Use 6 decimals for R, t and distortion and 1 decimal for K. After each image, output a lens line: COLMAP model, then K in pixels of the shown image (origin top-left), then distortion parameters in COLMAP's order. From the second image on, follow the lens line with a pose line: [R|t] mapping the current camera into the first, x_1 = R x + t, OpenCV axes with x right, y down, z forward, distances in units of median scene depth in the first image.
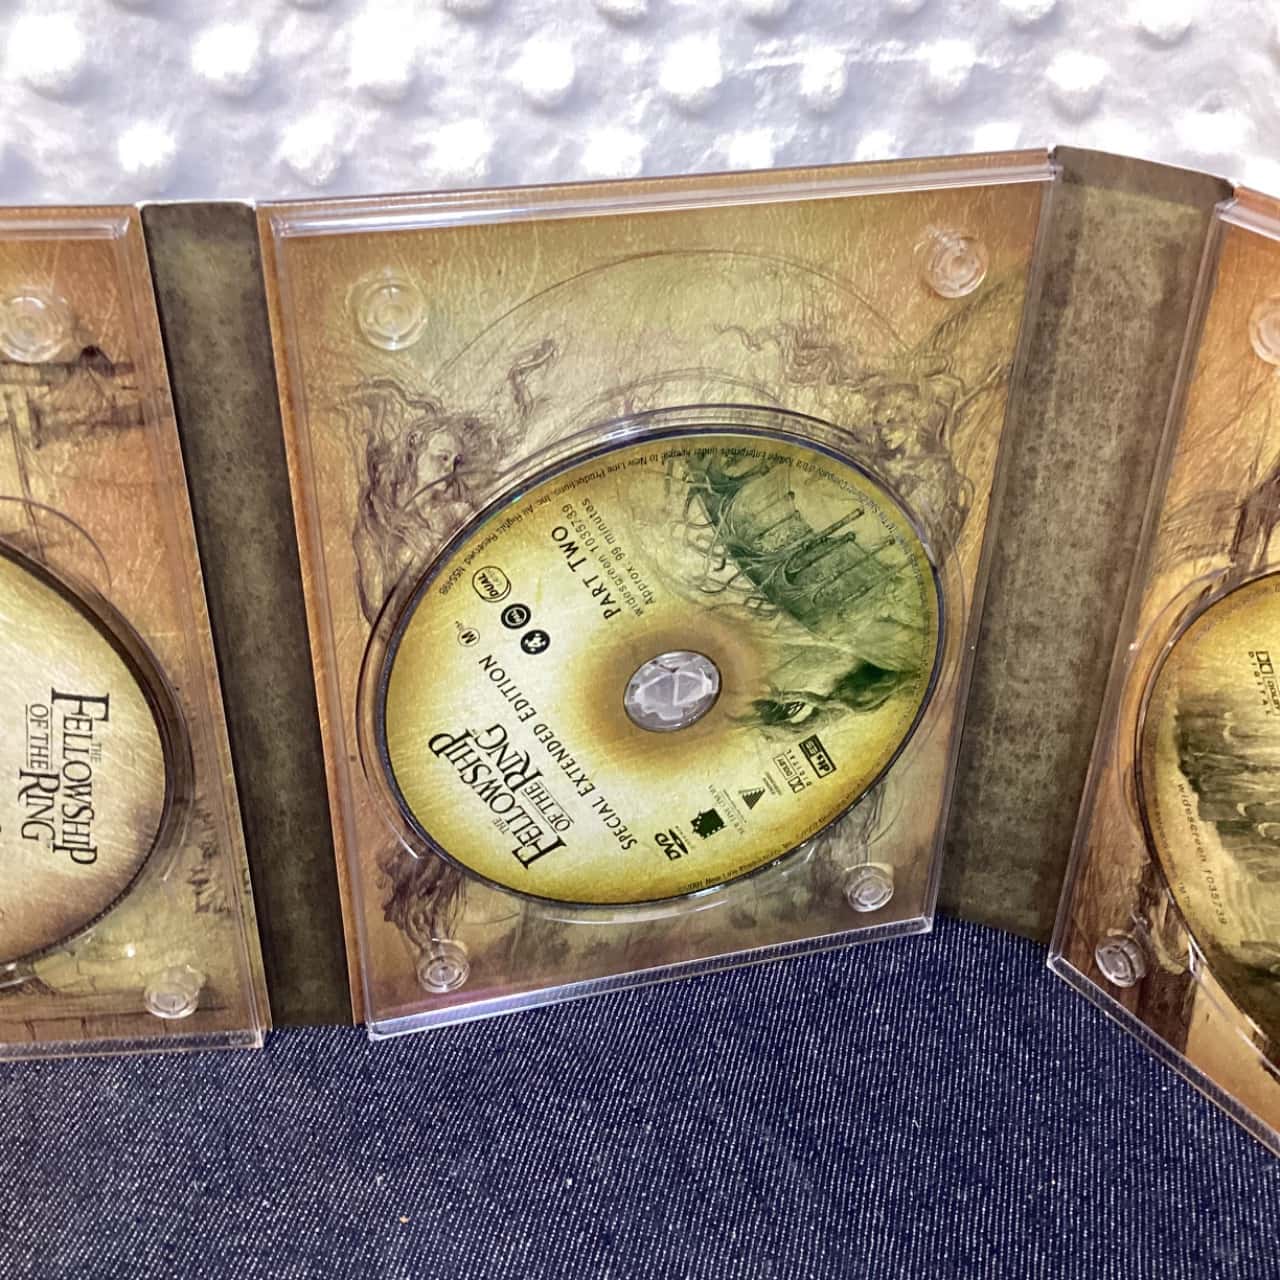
lens RADIAL K [[1527.5, 0, 662.3], [0, 1527.5, 637.9], [0, 0, 1]] dist [0.119905, -0.275582]
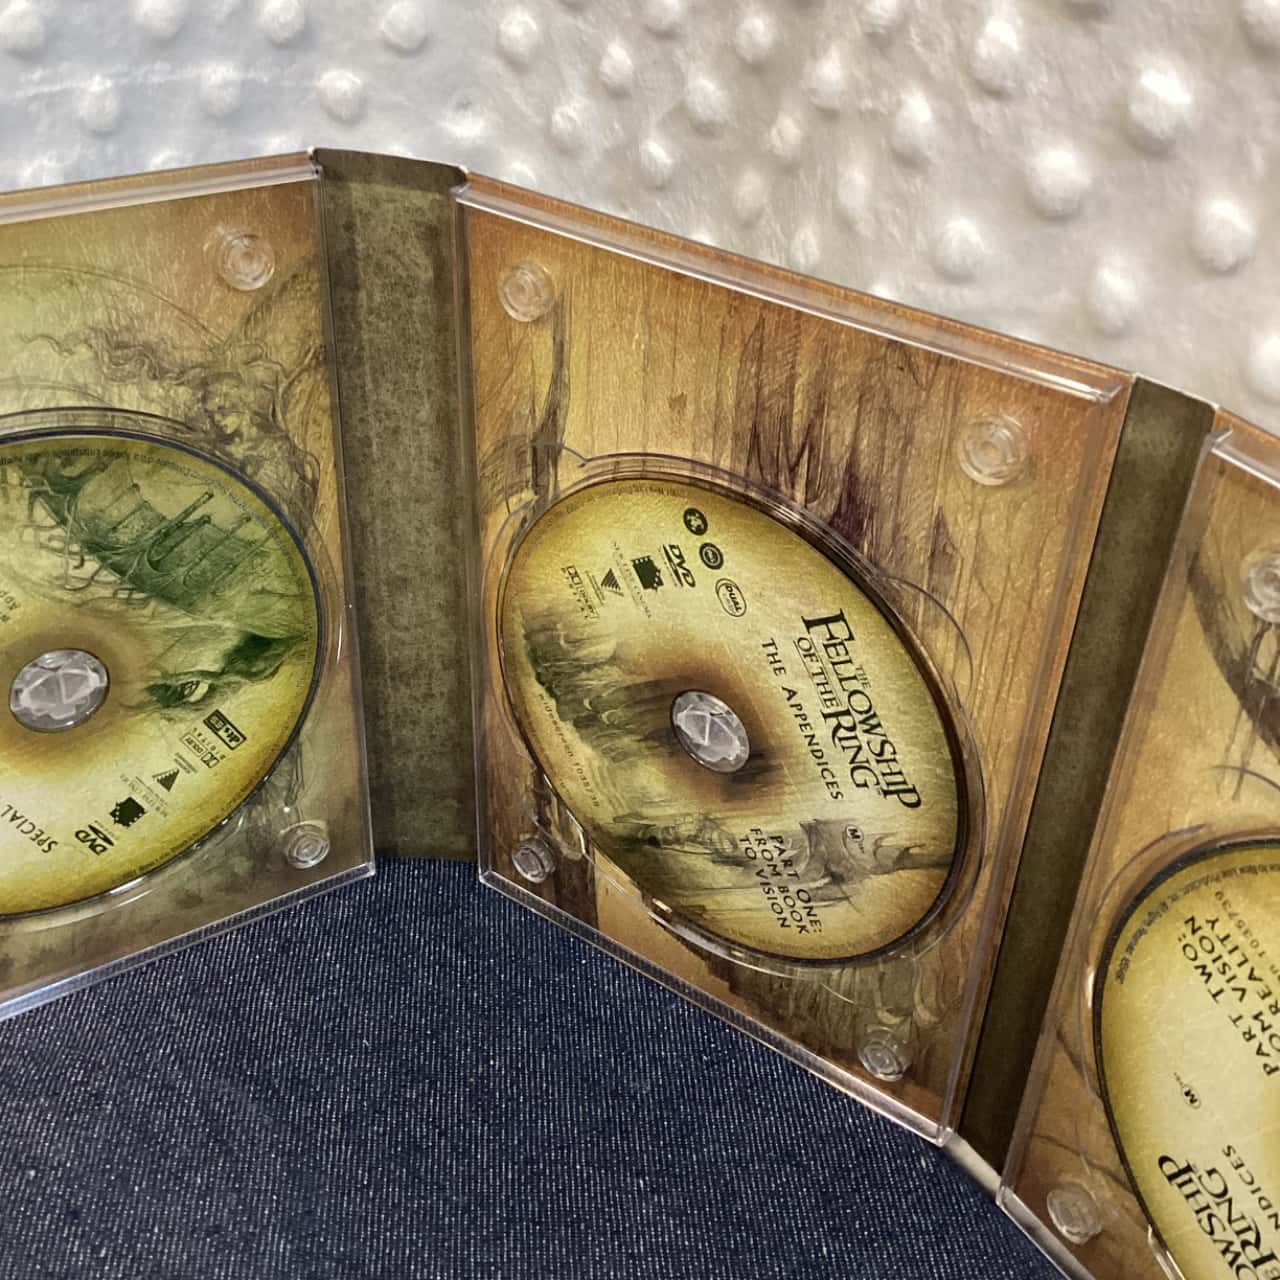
lens RADIAL K [[1527.5, 0, 662.3], [0, 1527.5, 637.9], [0, 0, 1]] dist [0.119905, -0.275582]
pose [[0.948356, -0.159463, 0.274213, 0.113887], [0.161541, 0.986750, 0.015138, 0.050513], [-0.272994, 0.029941, 0.961550, -0.123445]]
